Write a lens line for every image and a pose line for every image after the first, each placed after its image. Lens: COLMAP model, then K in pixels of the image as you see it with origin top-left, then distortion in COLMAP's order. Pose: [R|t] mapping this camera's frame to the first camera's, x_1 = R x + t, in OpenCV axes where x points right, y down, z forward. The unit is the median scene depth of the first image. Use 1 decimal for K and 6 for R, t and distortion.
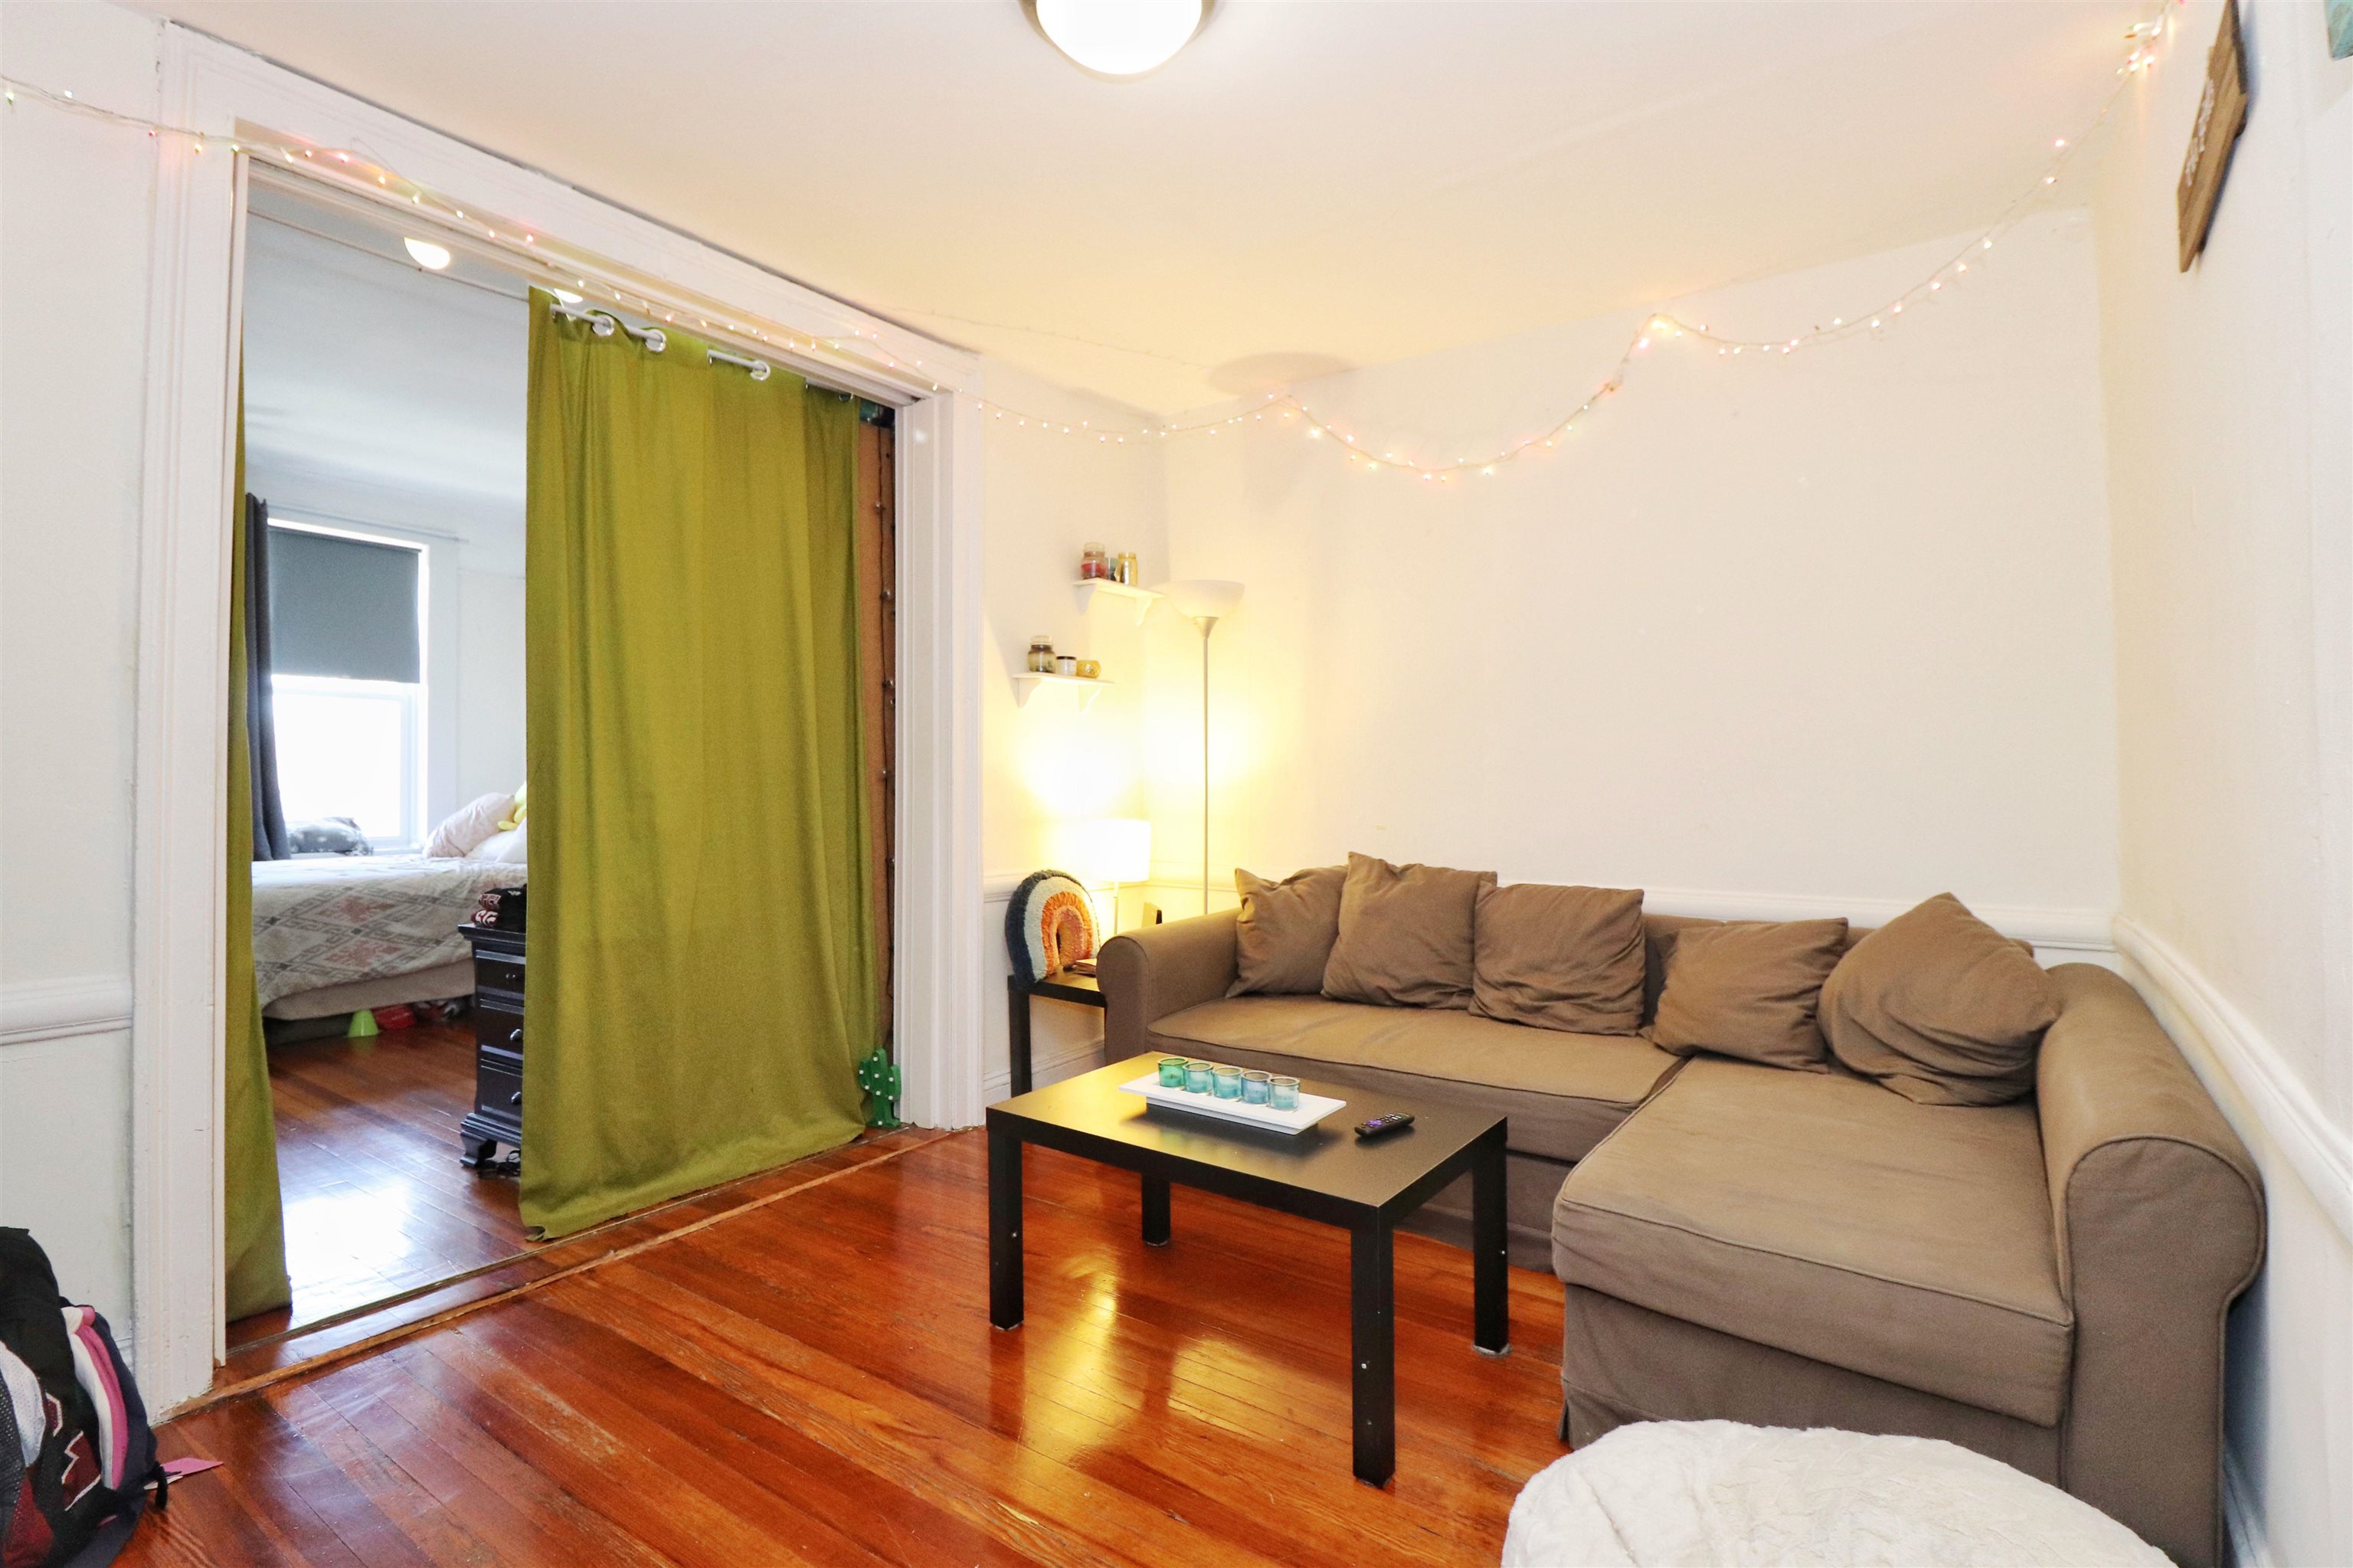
lens RADIAL K [[1115.3, 0, 1184.2], [0, 1115.3, 778.9], [0, 0, 1]] dist [0.007451, -0.014135]
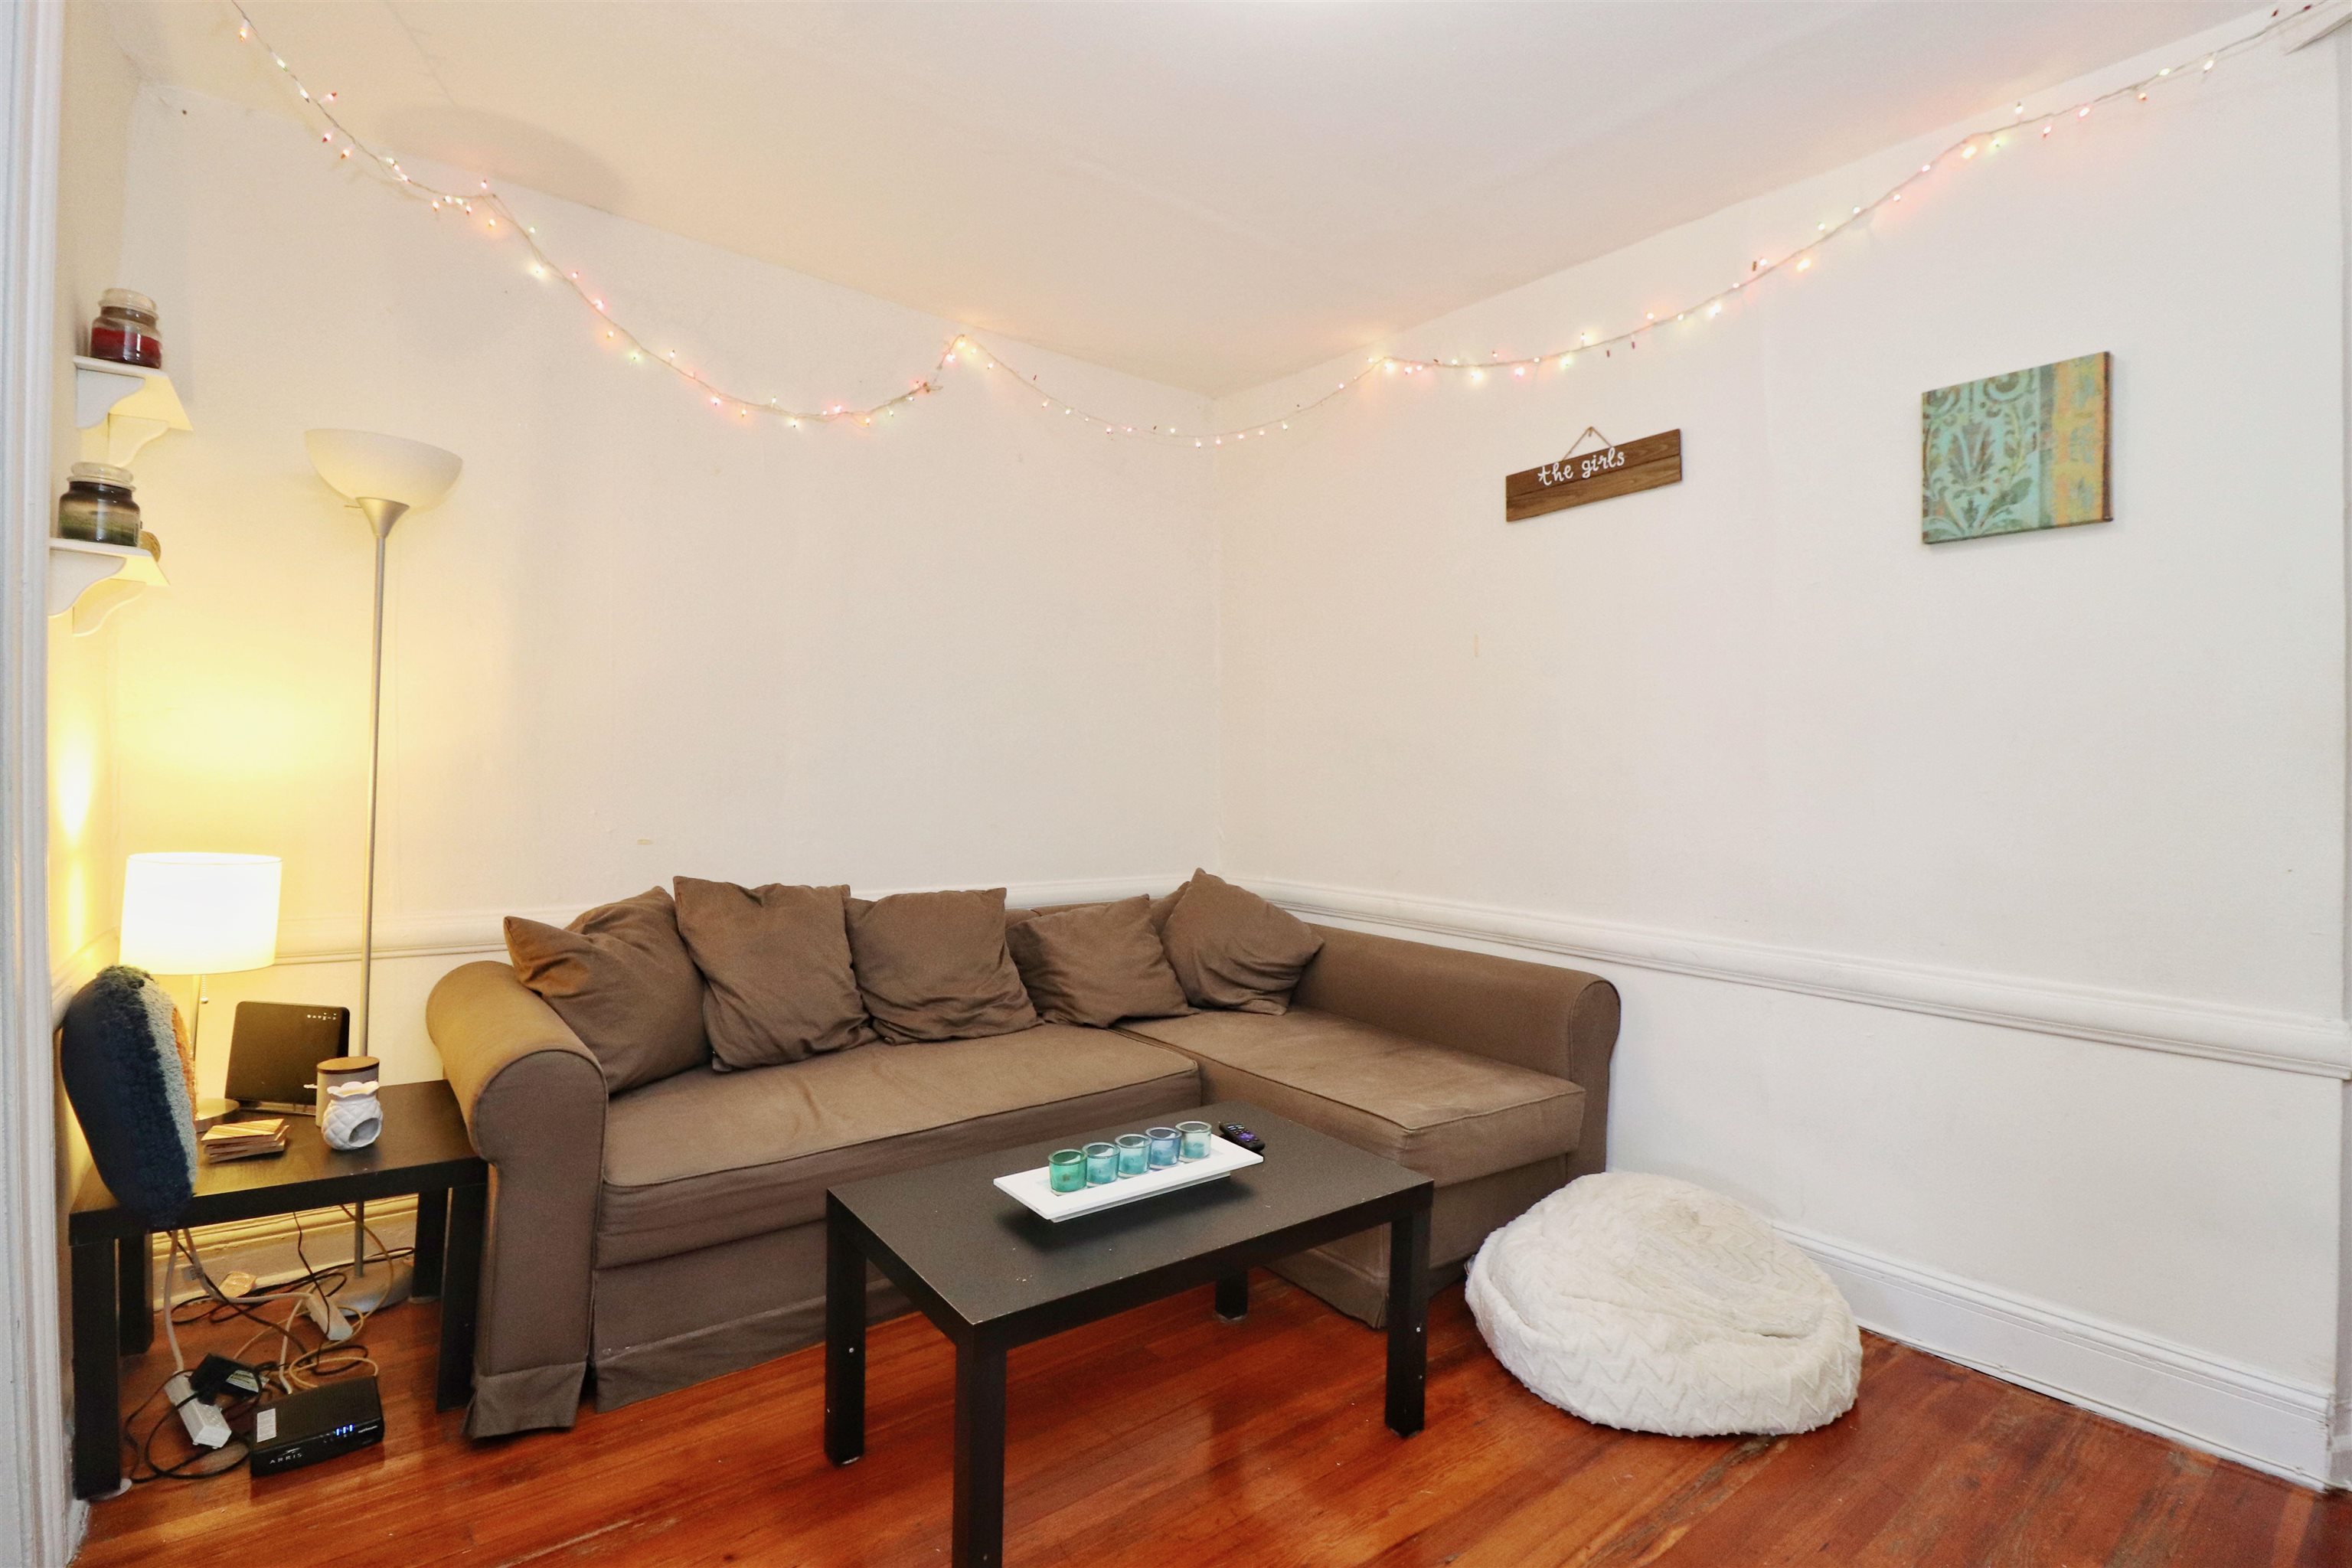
lens RADIAL K [[1114.8, 0, 1200.9], [0, 1114.8, 777.5], [0, 0, 1]] dist [0.007451, -0.014135]
pose [[0.263095, 0.004824, 0.964758, -0.521783], [-0.020938, 0.999781, 0.000710, -0.009321], [-0.964543, -0.020387, 0.263138, 0.504894]]
